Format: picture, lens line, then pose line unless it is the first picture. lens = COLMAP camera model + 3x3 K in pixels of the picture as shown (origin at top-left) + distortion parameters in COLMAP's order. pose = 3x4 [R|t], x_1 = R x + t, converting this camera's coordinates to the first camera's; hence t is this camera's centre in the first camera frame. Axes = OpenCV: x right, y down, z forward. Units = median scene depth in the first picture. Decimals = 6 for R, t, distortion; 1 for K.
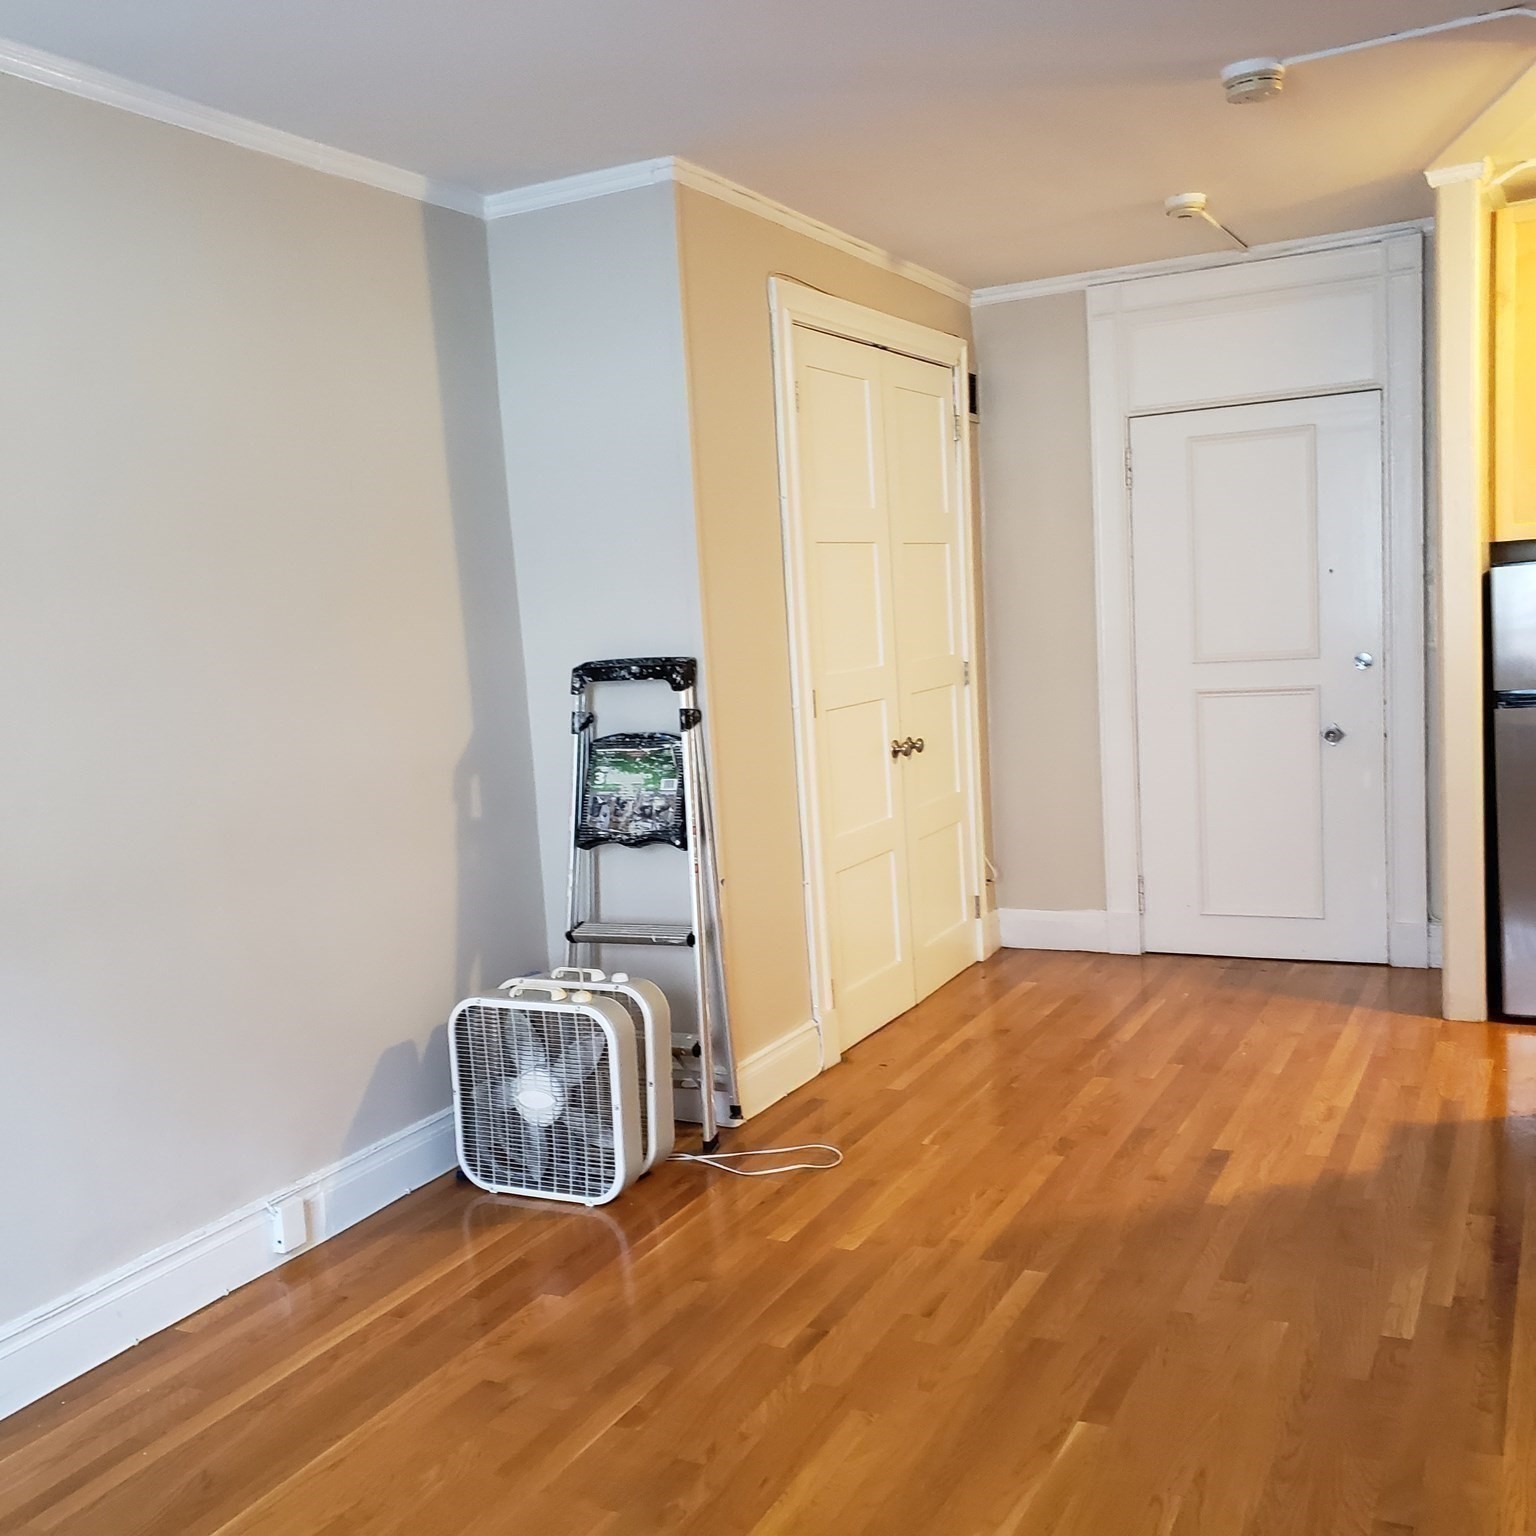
lens RADIAL K [[1591.5, 0, 761.6], [0, 1591.5, 766.0], [0, 0, 1]] dist [0.037545, 0.000000]
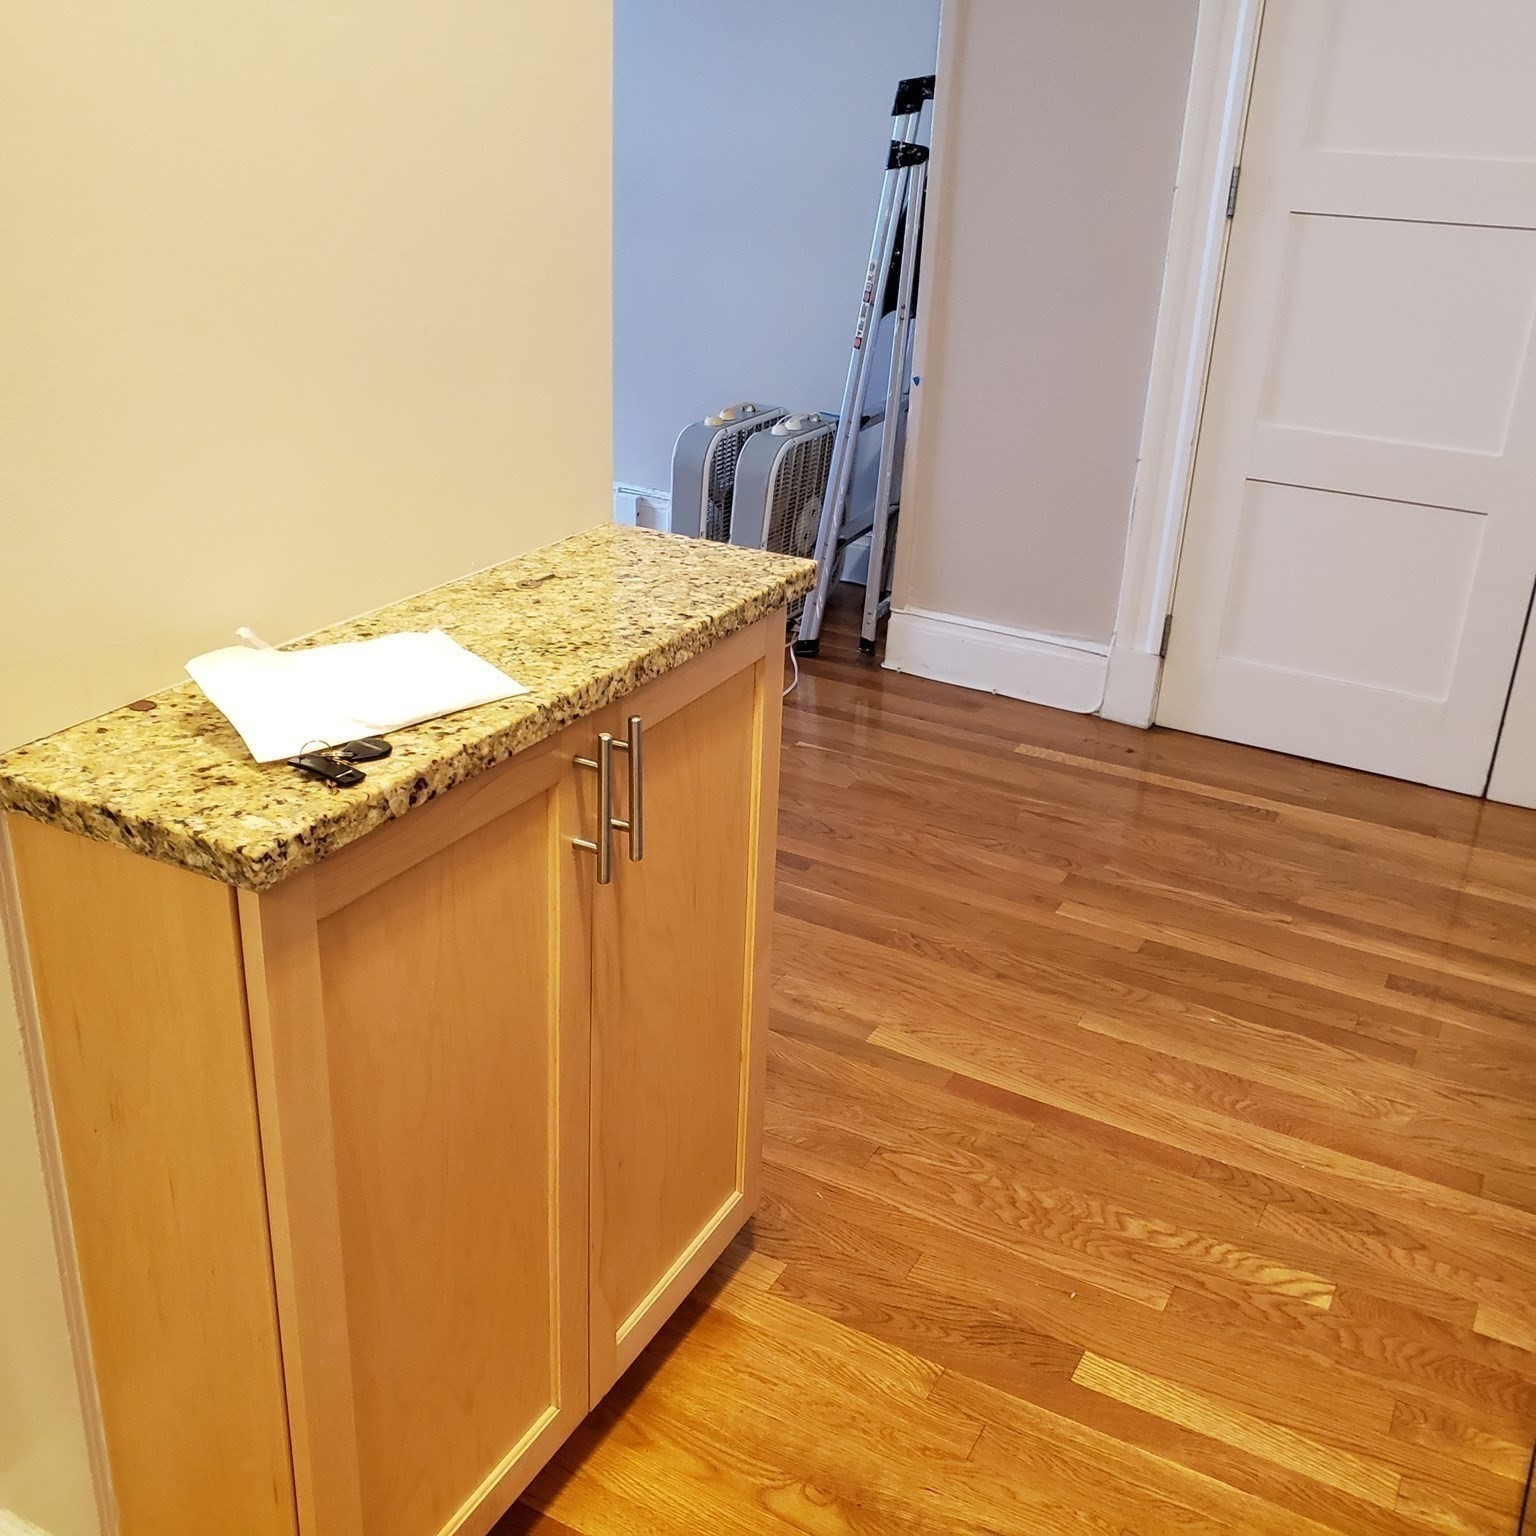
lens RADIAL K [[1591.5, 0, 759.3], [0, 1591.5, 784.2], [0, 0, 1]] dist [0.037545, 0.000000]
pose [[-0.042360, 0.451632, -0.891198, 0.747149], [-0.152051, 0.878694, 0.452522, -0.095857], [0.987465, 0.154676, 0.031450, 0.859086]]
